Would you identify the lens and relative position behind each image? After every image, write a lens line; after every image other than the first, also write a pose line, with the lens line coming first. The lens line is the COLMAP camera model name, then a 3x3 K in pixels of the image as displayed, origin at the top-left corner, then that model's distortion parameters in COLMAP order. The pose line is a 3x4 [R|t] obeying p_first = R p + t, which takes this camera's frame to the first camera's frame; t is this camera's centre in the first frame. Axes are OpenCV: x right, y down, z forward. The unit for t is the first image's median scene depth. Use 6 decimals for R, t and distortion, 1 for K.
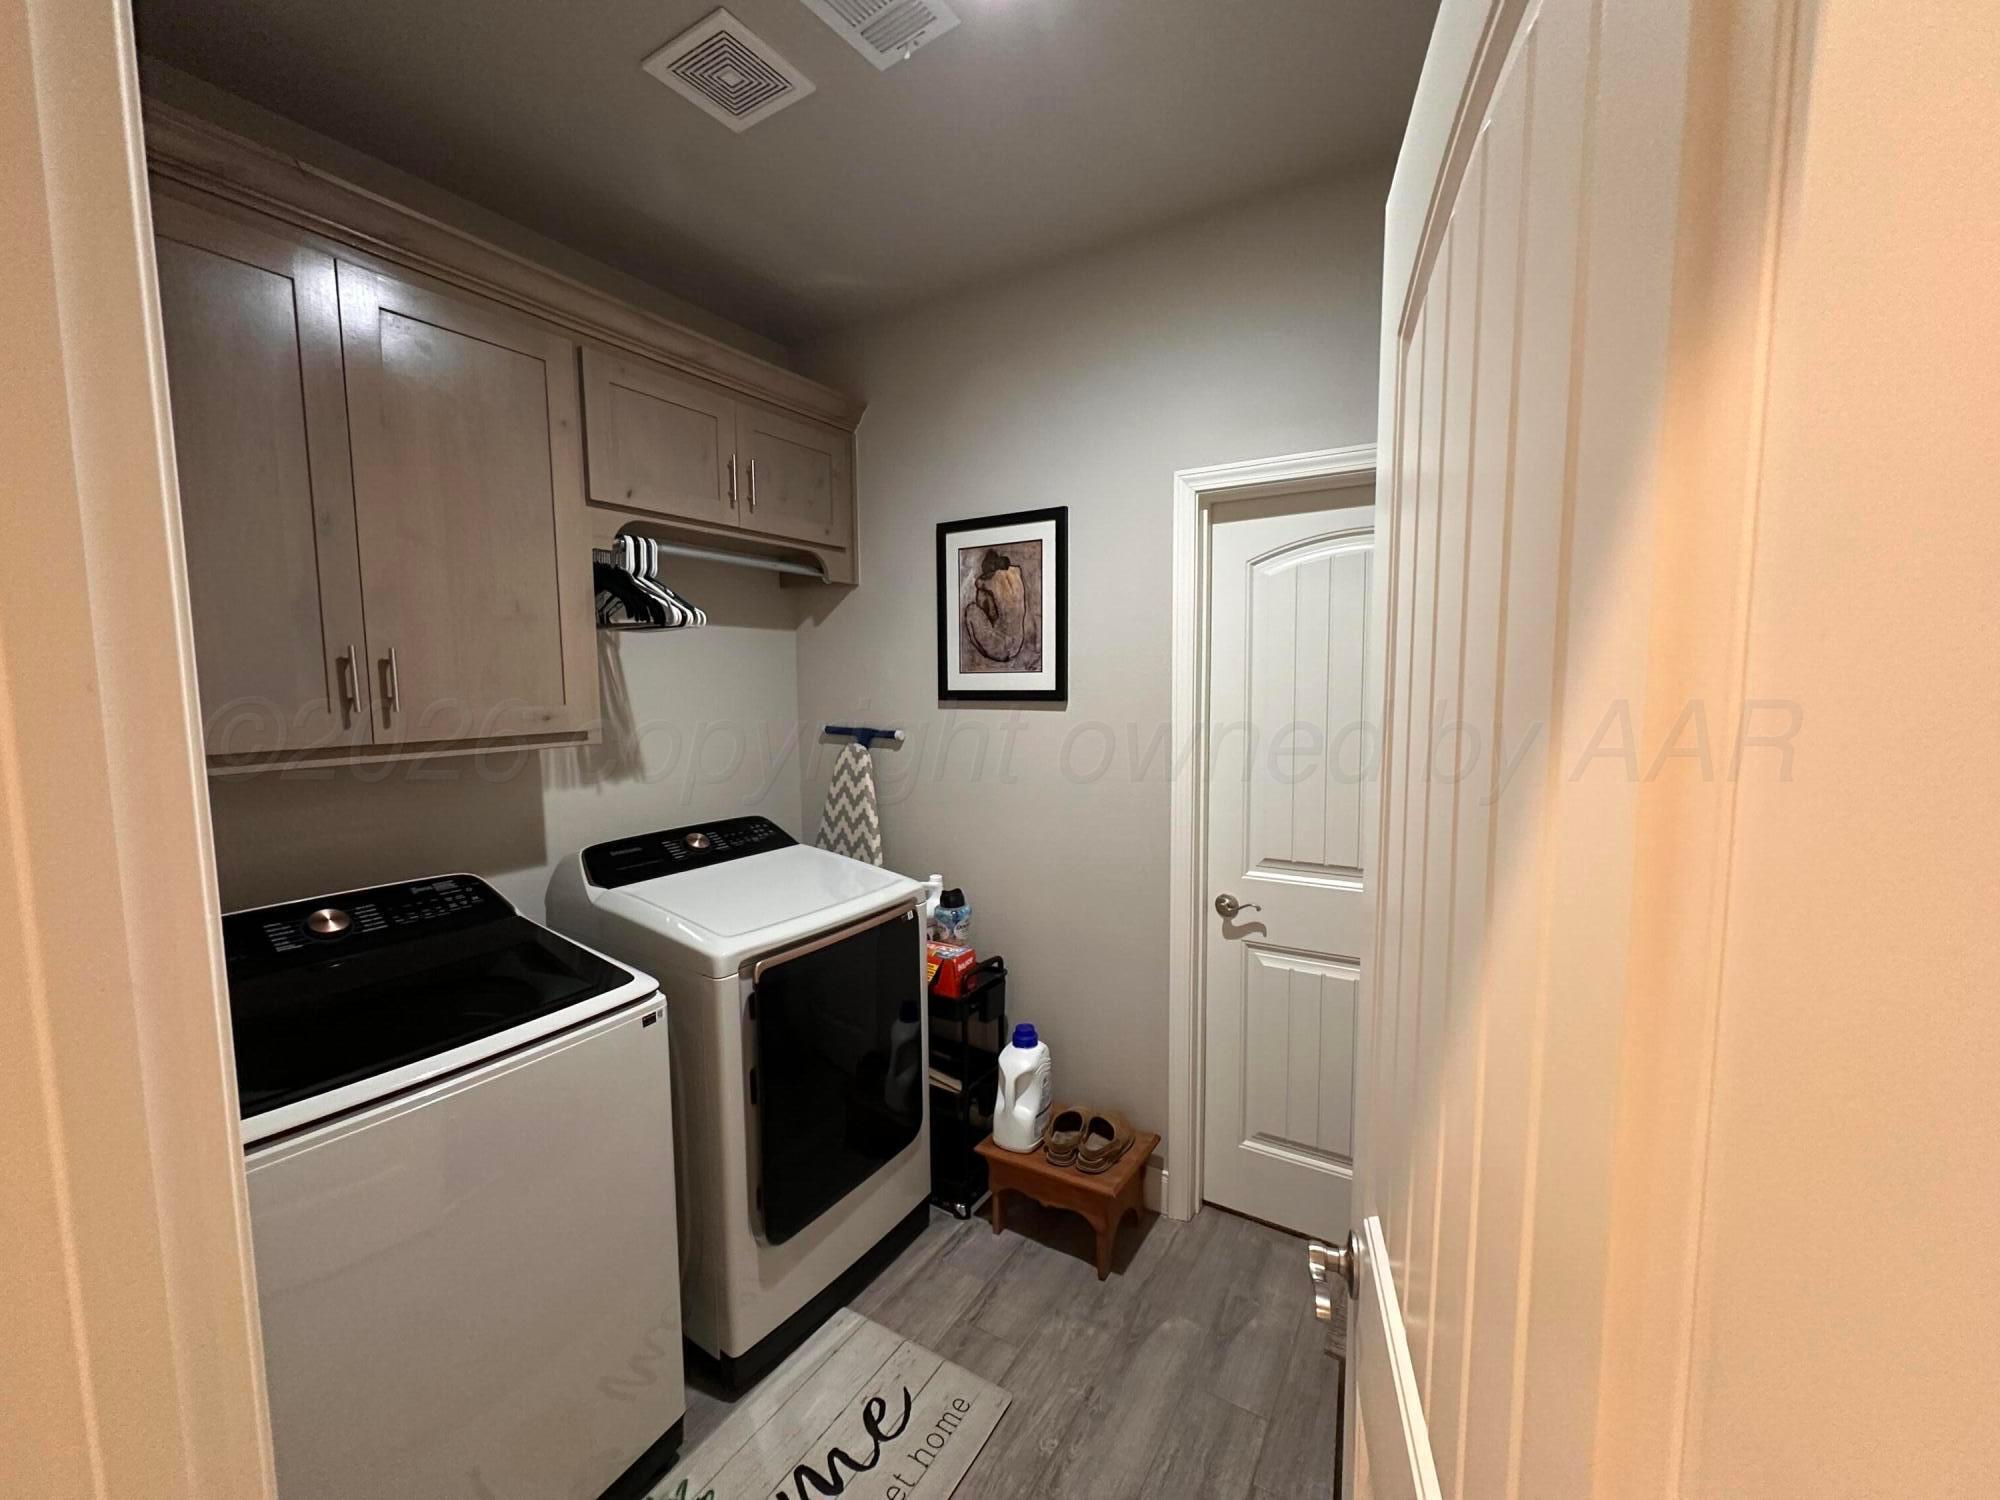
lens RADIAL K [[795.9, 0, 1000.0], [0, 795.9, 750.0], [0, 0, 1]] dist [-0.003649, 0.000065]
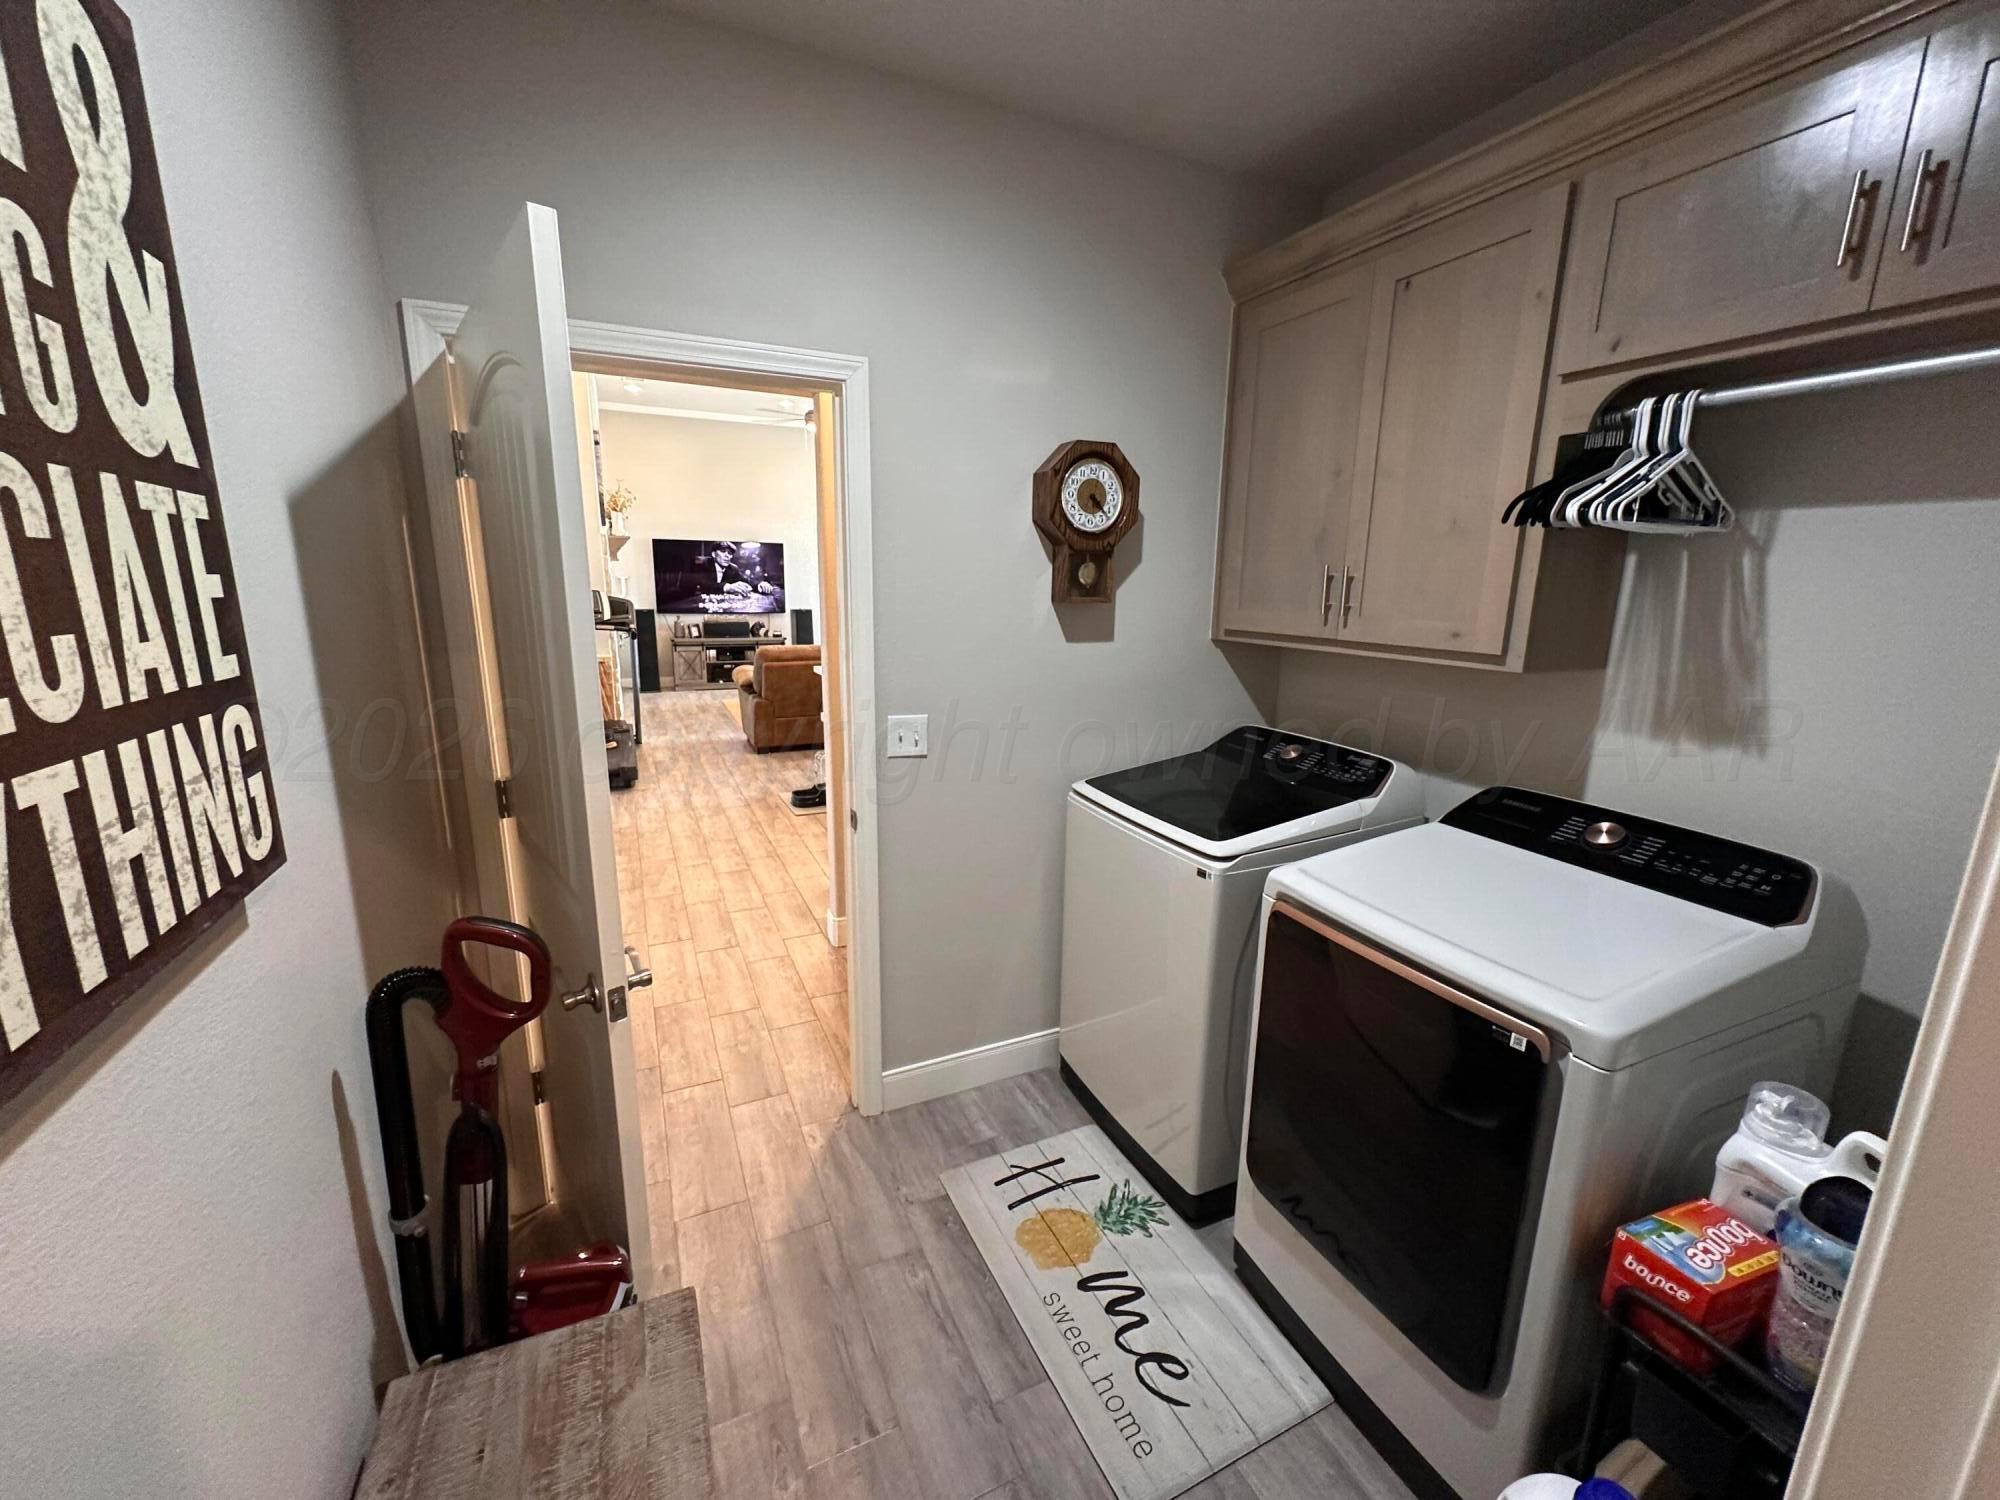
lens RADIAL K [[795.9, 0, 1000.0], [0, 795.9, 750.0], [0, 0, 1]] dist [-0.003649, 0.000065]
pose [[-0.542974, 0.178092, -0.820647, 0.605152], [-0.087072, 0.960045, 0.265954, -0.124048], [0.835223, 0.215861, -0.505773, 1.132637]]
